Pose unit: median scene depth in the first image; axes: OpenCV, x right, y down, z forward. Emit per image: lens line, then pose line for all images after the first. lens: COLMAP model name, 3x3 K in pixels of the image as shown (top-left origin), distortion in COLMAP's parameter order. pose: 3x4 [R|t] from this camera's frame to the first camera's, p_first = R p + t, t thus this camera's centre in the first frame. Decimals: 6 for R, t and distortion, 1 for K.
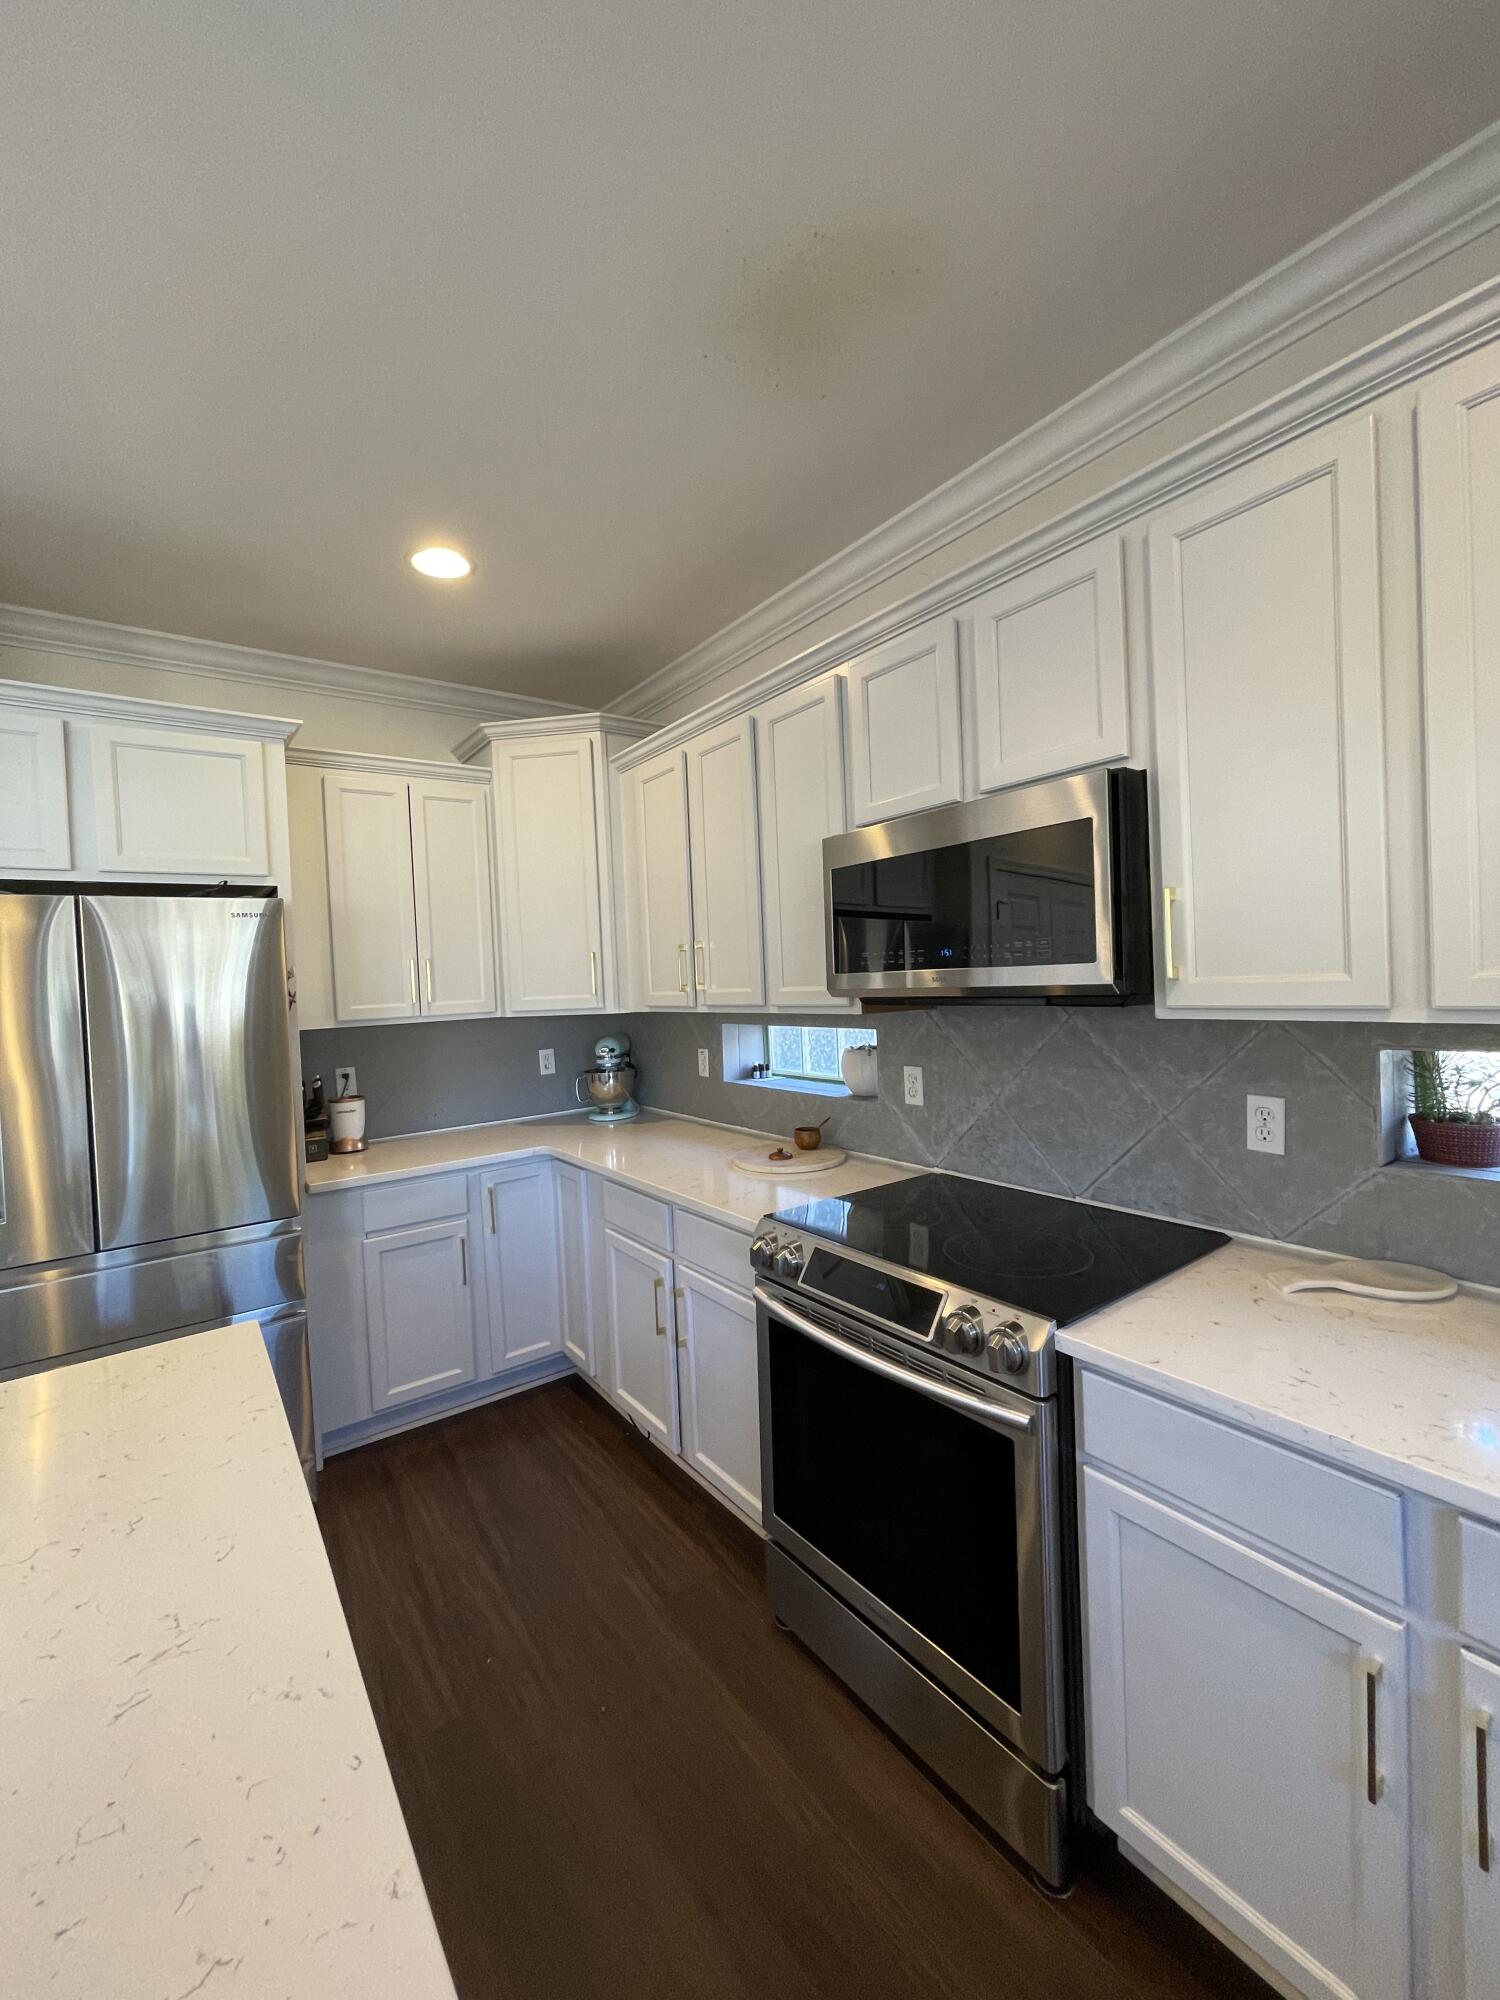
lens RADIAL K [[810.0, 0, 754.8], [0, 810.0, 986.5], [0, 0, 1]] dist [-0.004056, 0.000175]
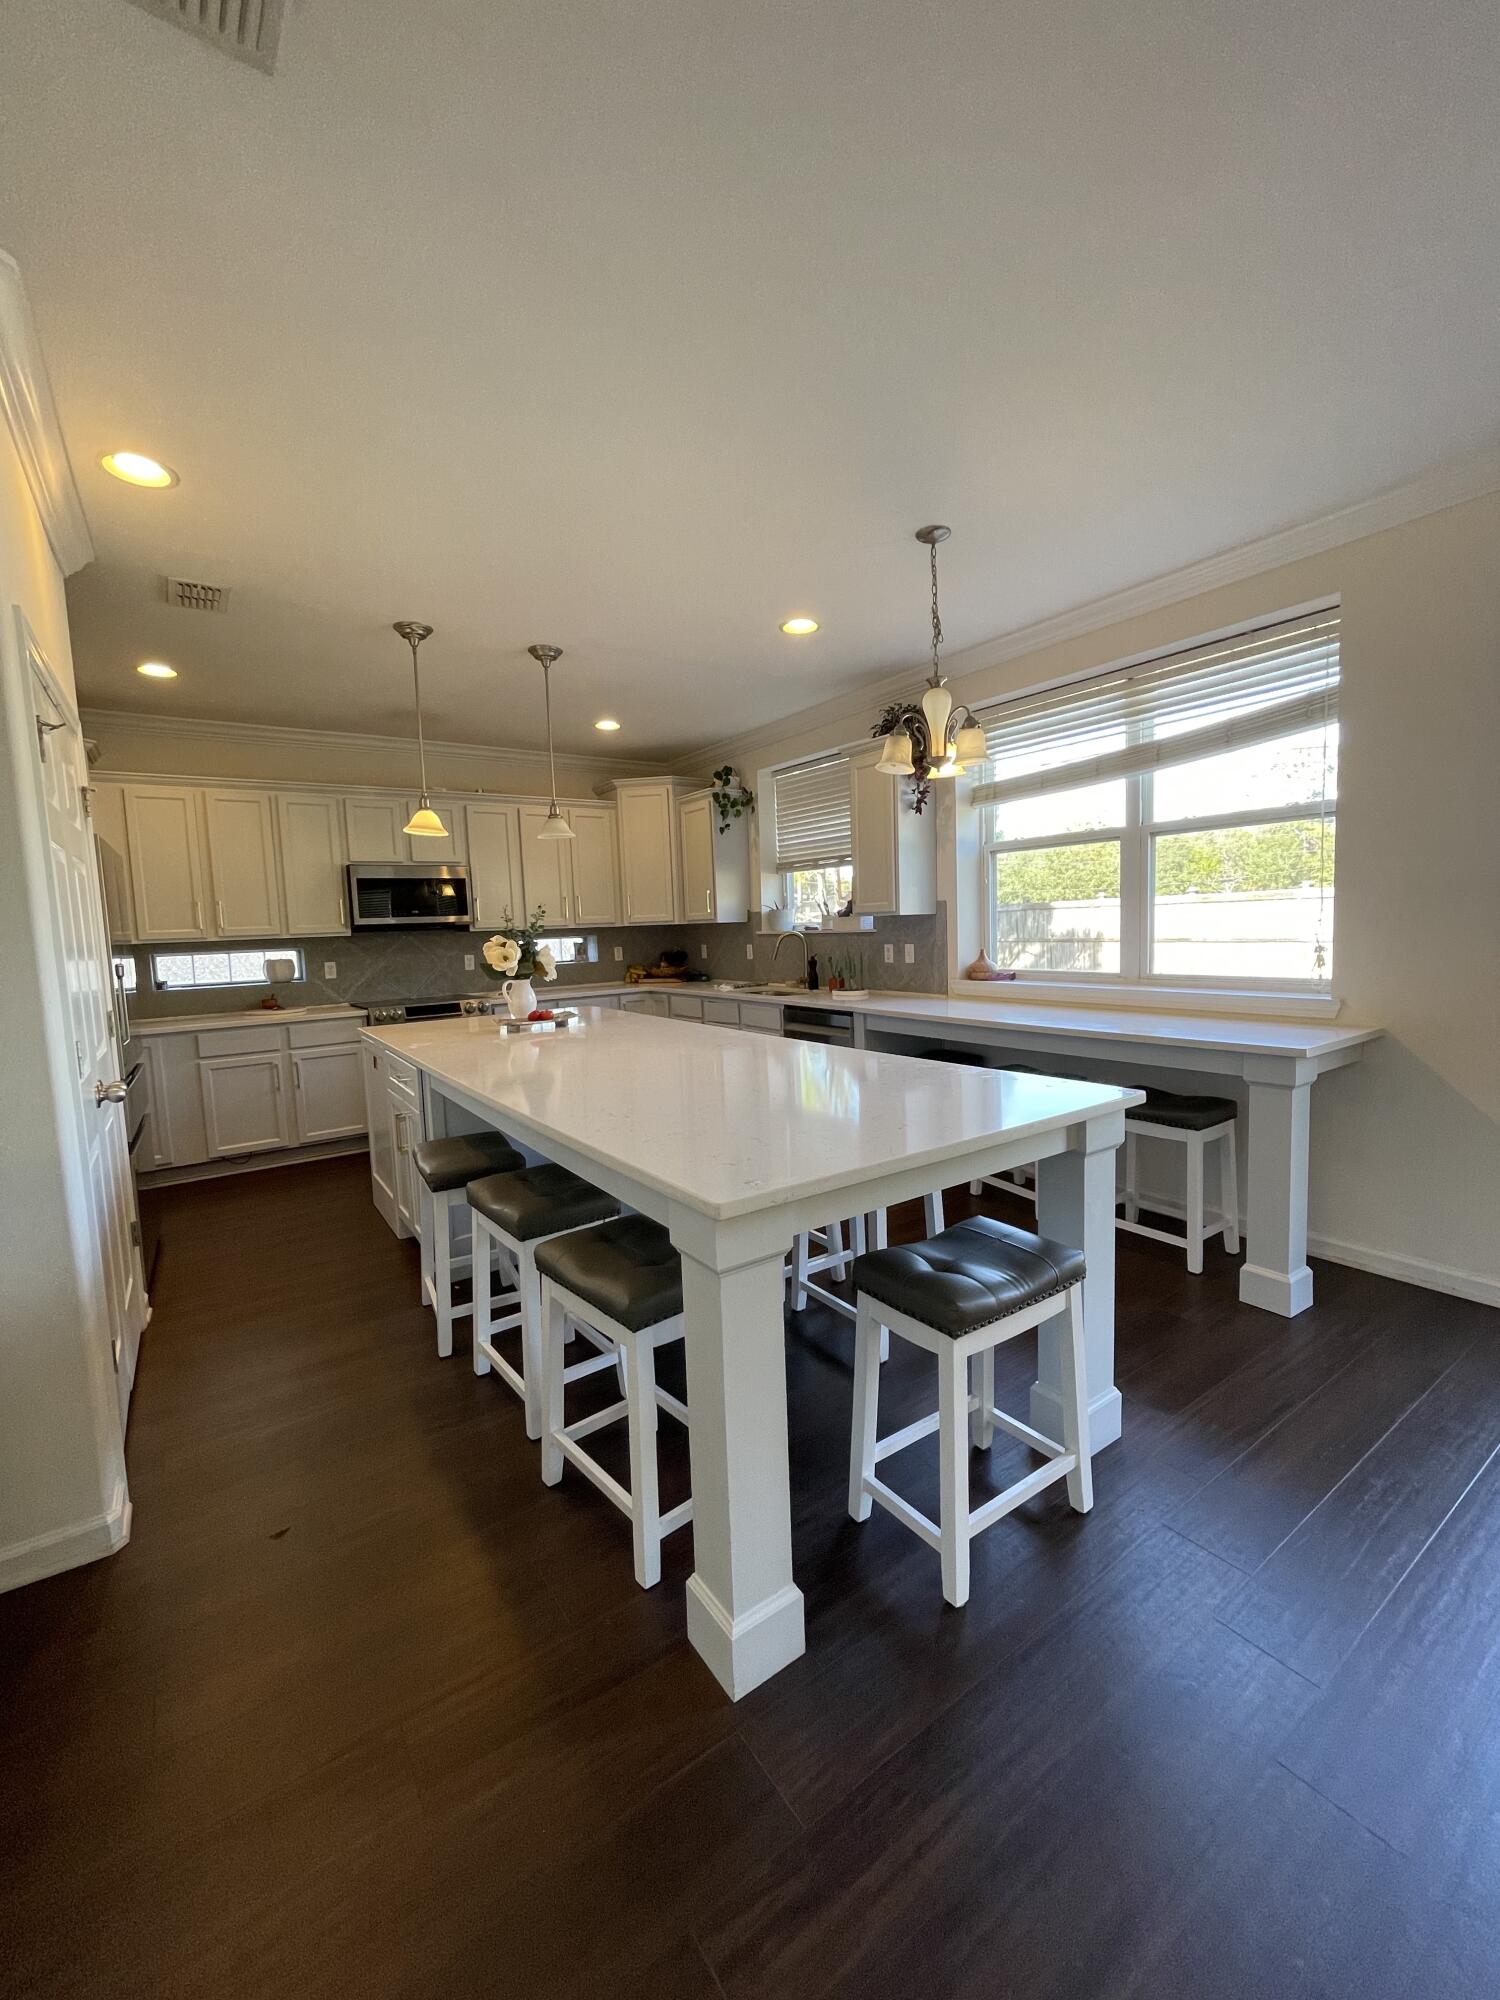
lens RADIAL K [[810.0, 0, 755.7], [0, 810.0, 991.0], [0, 0, 1]] dist [-0.004056, 0.000175]
pose [[0.030760, -0.039152, 0.998760, -2.055343], [0.048476, 0.998115, 0.037634, 0.153985], [-0.998351, 0.047258, 0.032600, -0.266222]]
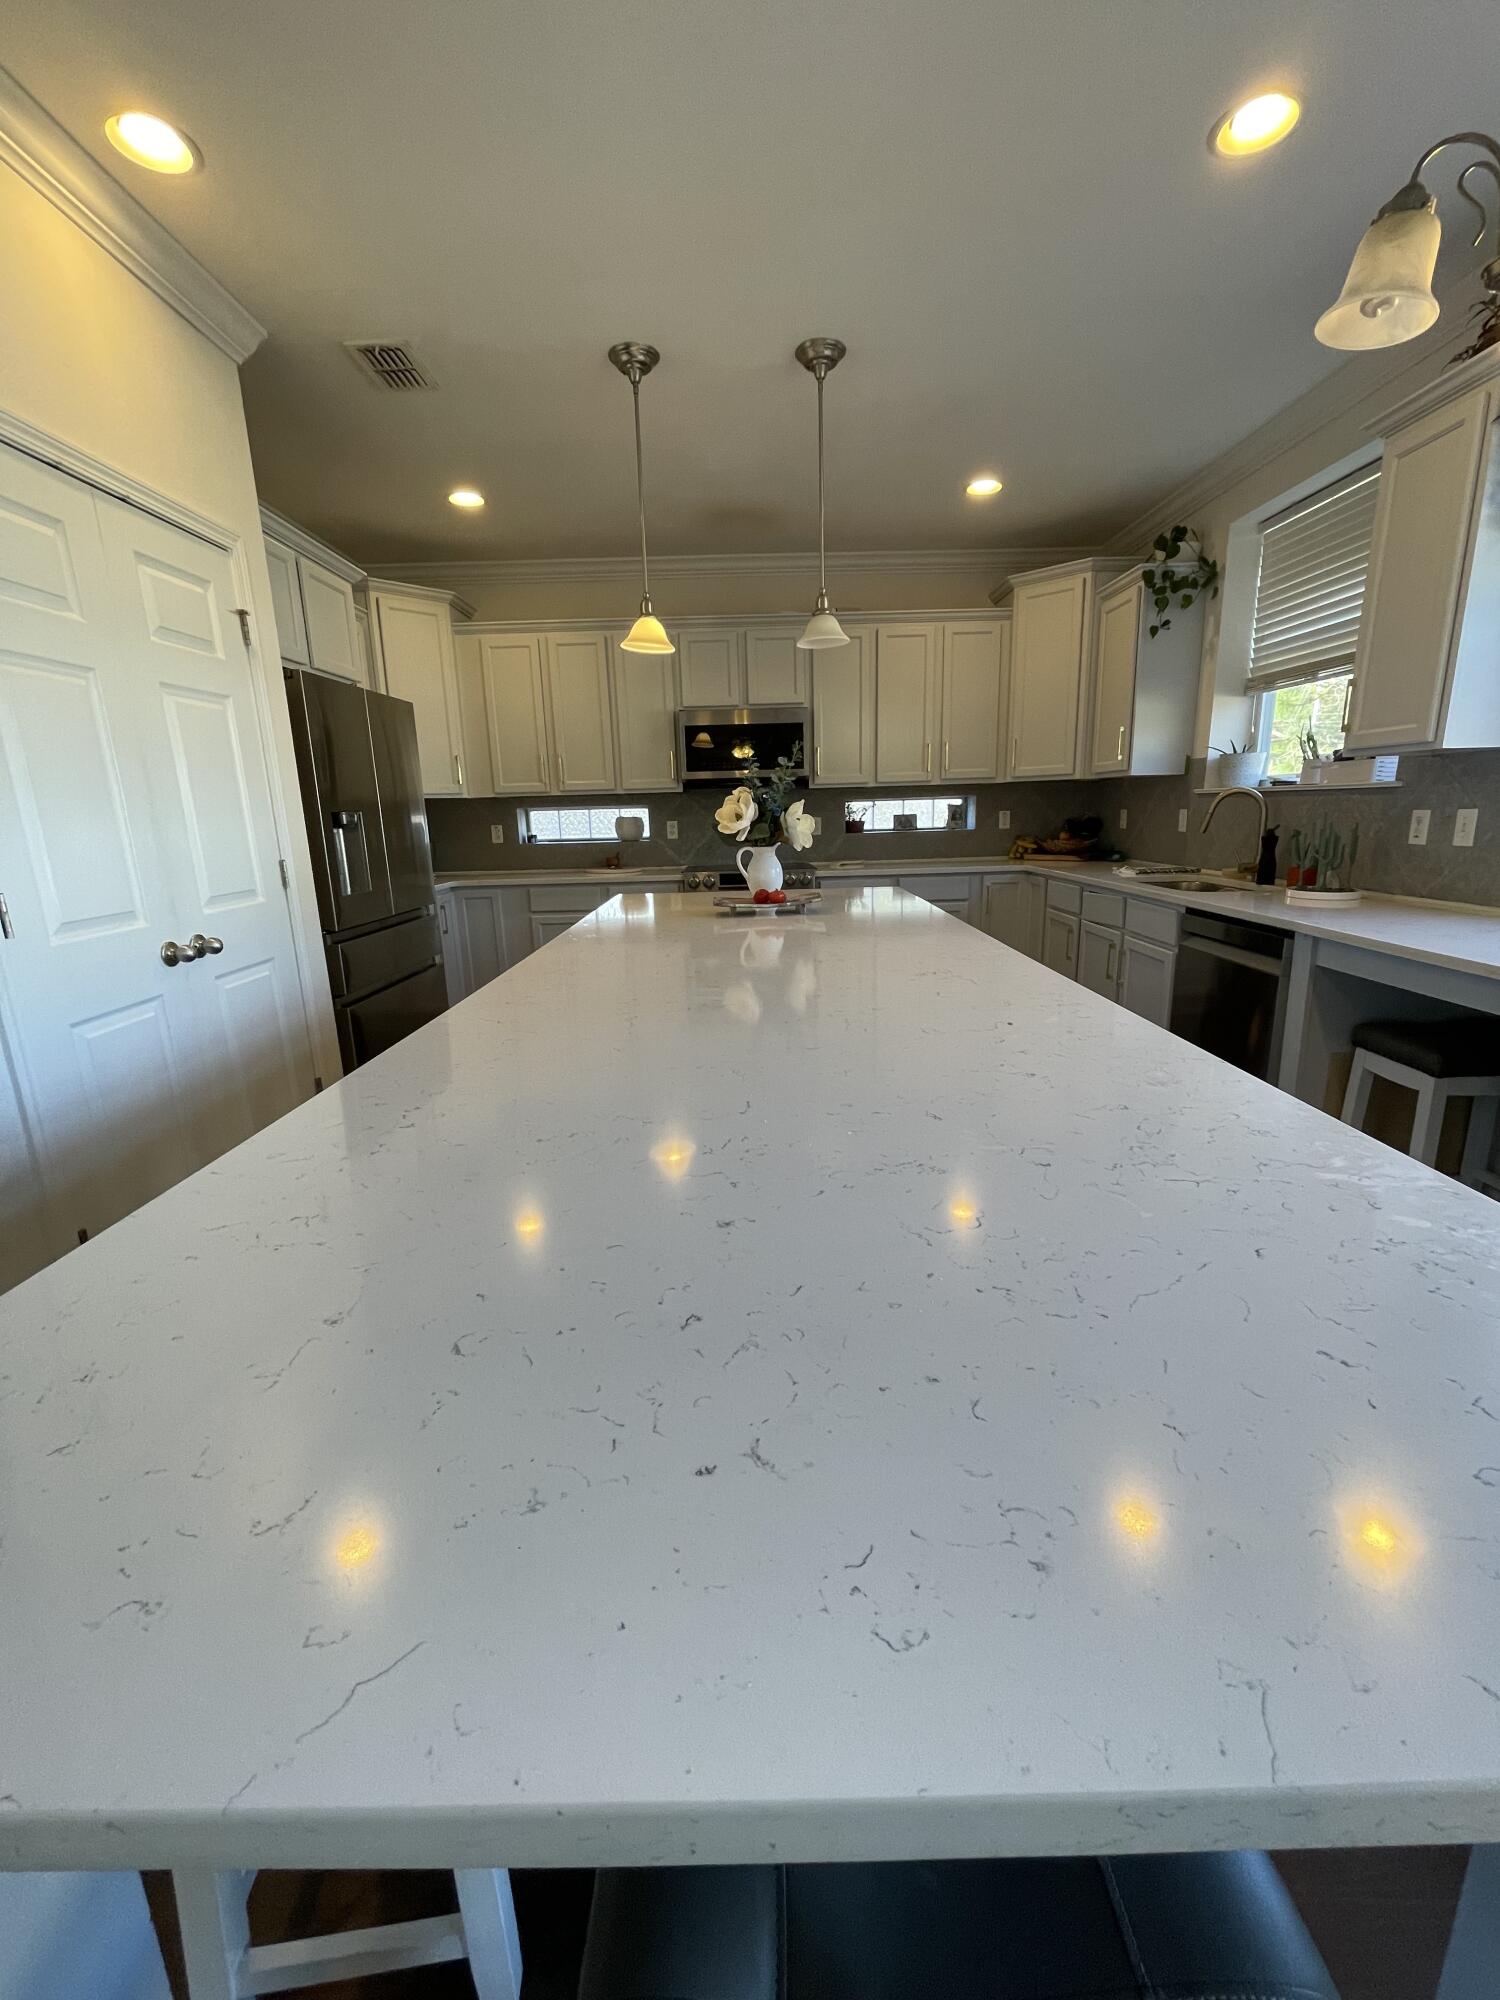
lens RADIAL K [[810.0, 0, 750.7], [0, 810.0, 988.7], [0, 0, 1]] dist [-0.004056, 0.000175]
pose [[0.590788, -0.147212, 0.793283, -1.457184], [0.011416, 0.984640, 0.174221, 0.167365], [-0.806746, -0.093872, 0.583394, -0.463123]]
